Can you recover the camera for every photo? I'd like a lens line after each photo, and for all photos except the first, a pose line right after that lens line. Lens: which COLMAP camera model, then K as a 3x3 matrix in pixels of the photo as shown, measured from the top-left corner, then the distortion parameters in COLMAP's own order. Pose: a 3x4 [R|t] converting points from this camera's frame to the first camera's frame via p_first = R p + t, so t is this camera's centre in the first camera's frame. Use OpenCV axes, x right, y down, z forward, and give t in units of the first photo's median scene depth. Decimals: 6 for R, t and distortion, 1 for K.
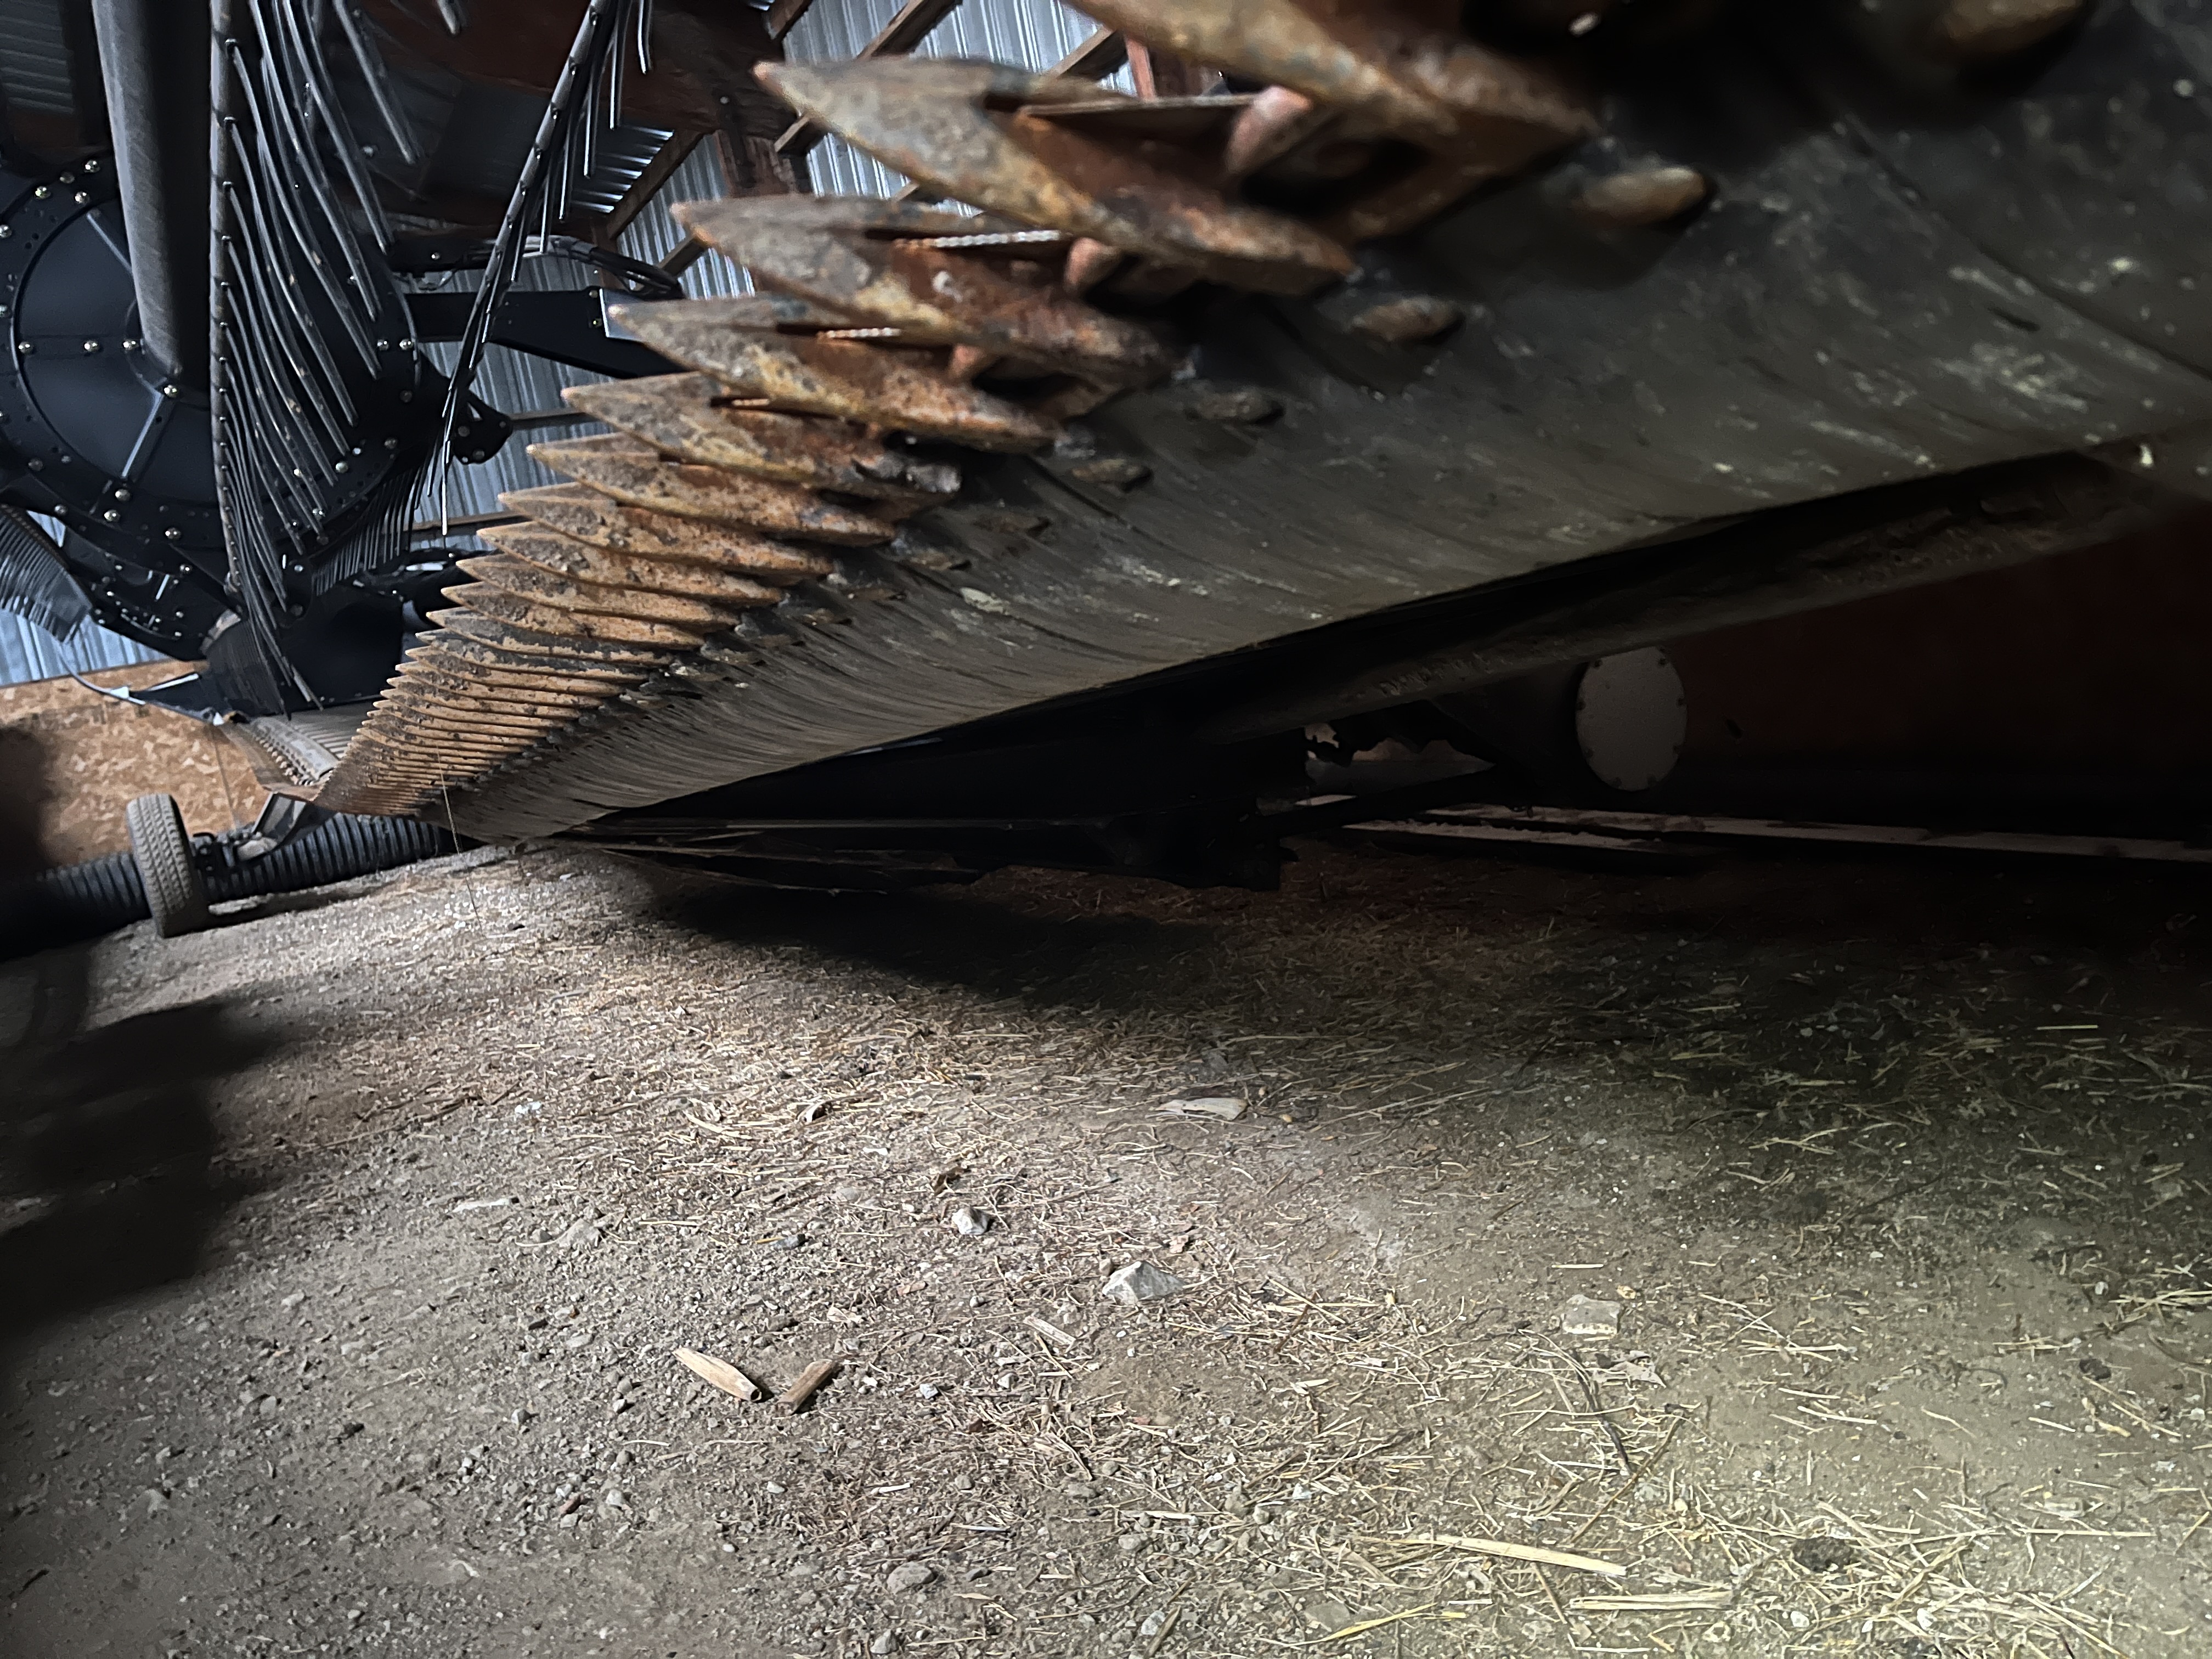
lens RADIAL K [[1671.1, 0, 1111.9], [0, 1671.1, 828.2], [0, 0, 1]] dist [0.022599, -0.038837]
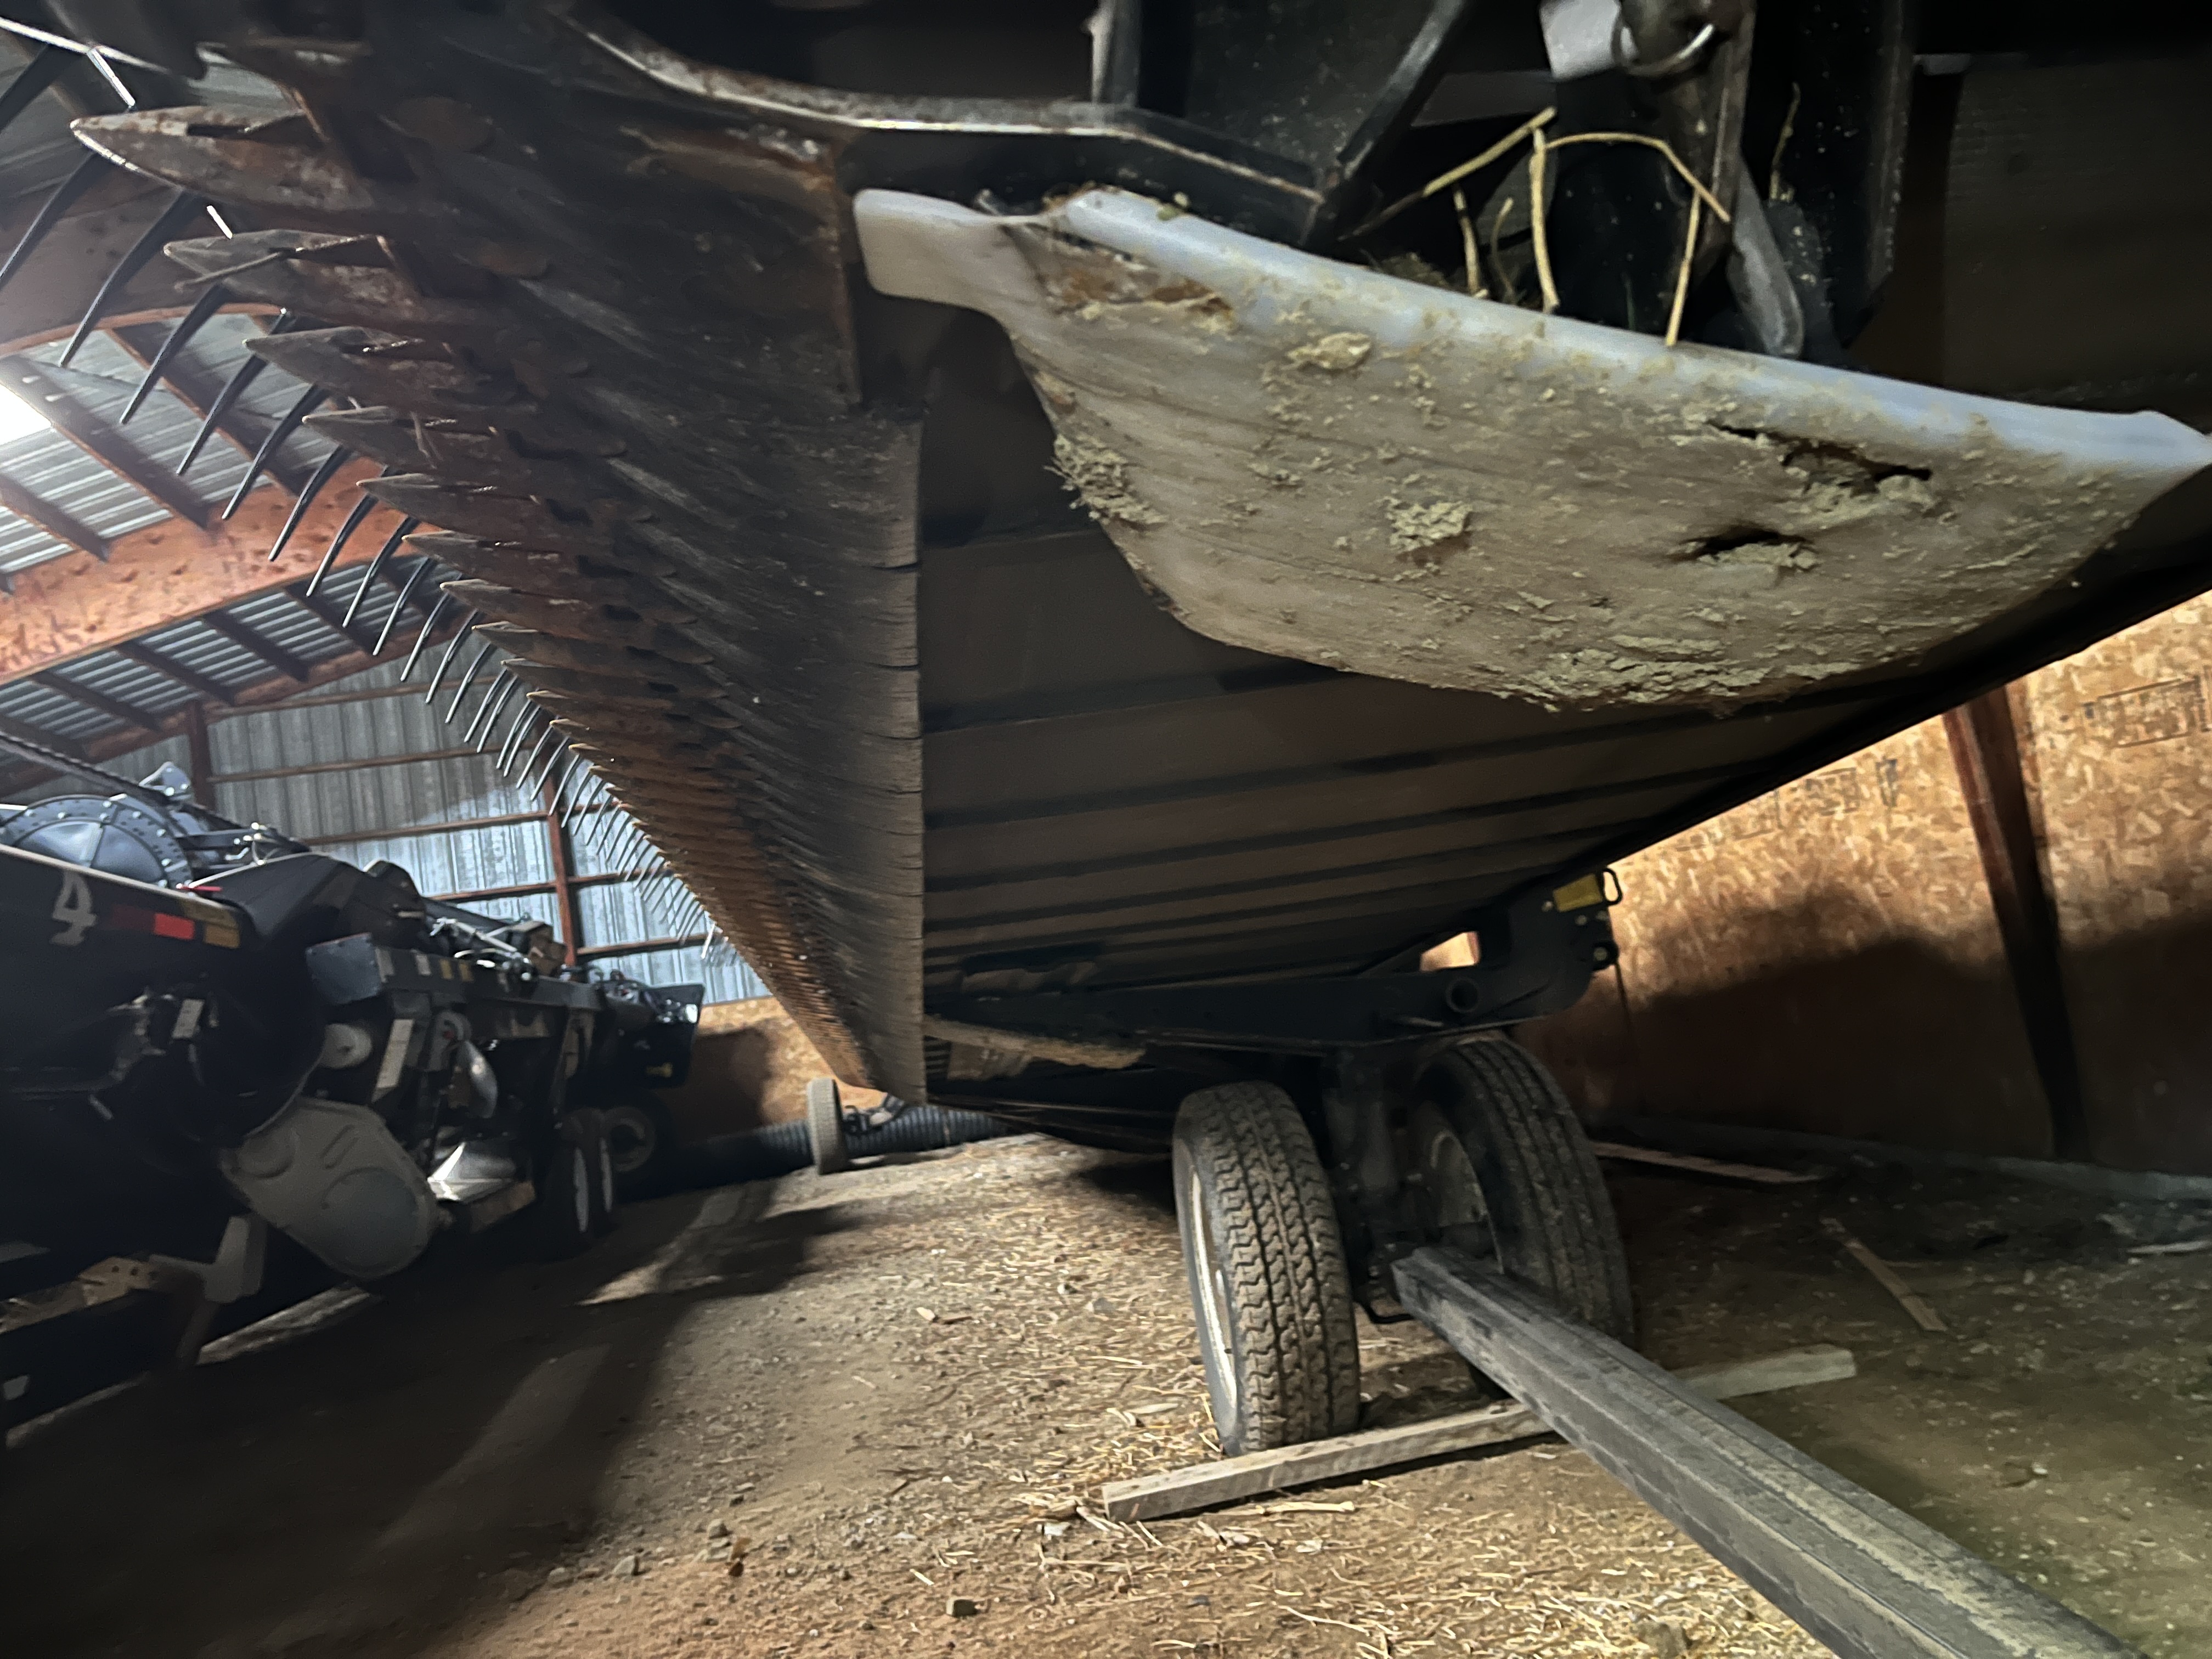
lens RADIAL K [[1671.1, 0, 1104.4], [0, 1671.1, 827.0], [0, 0, 1]] dist [0.022599, -0.038837]
pose [[0.927068, -0.006669, -0.374834, 0.224806], [-0.063675, 0.982513, -0.174966, 0.004579], [0.369446, 0.186073, 0.910432, -0.314834]]
